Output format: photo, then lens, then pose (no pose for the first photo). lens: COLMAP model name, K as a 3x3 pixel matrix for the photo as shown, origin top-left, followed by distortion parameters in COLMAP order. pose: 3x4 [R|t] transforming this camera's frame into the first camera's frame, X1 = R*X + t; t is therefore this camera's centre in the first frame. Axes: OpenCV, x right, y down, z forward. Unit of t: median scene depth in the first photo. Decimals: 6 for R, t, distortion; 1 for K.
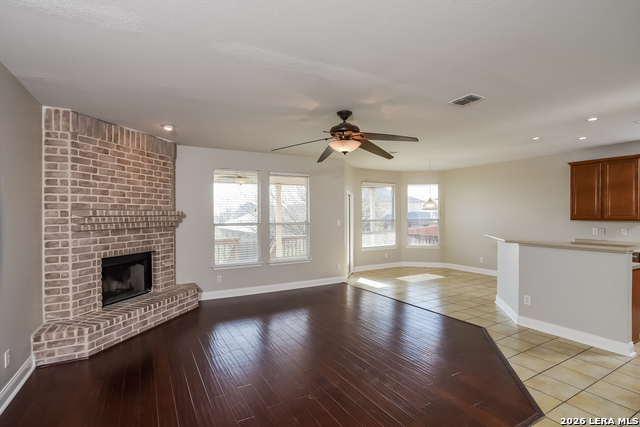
lens RADIAL K [[316.6, 0, 320.0], [0, 316.6, 213.5], [0, 0, 1]] dist [0.000145, 0.000040]
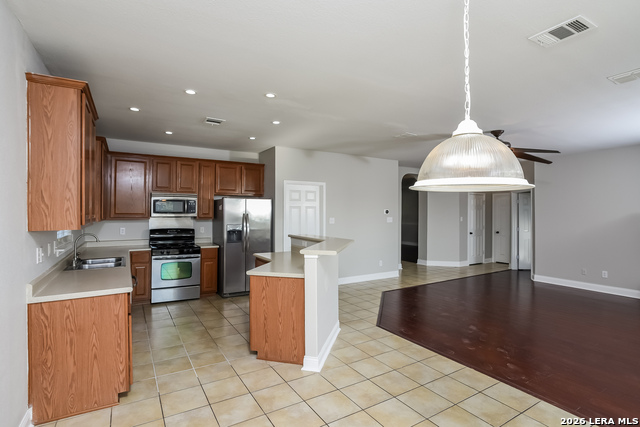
lens RADIAL K [[316.6, 0, 320.0], [0, 316.6, 213.5], [0, 0, 1]] dist [0.000145, 0.000040]
pose [[-0.999567, -0.000194, -0.029416, 0.794311], [-0.000131, 0.999998, -0.002143, 0.004677], [0.029416, -0.002139, -0.999565, 2.176311]]
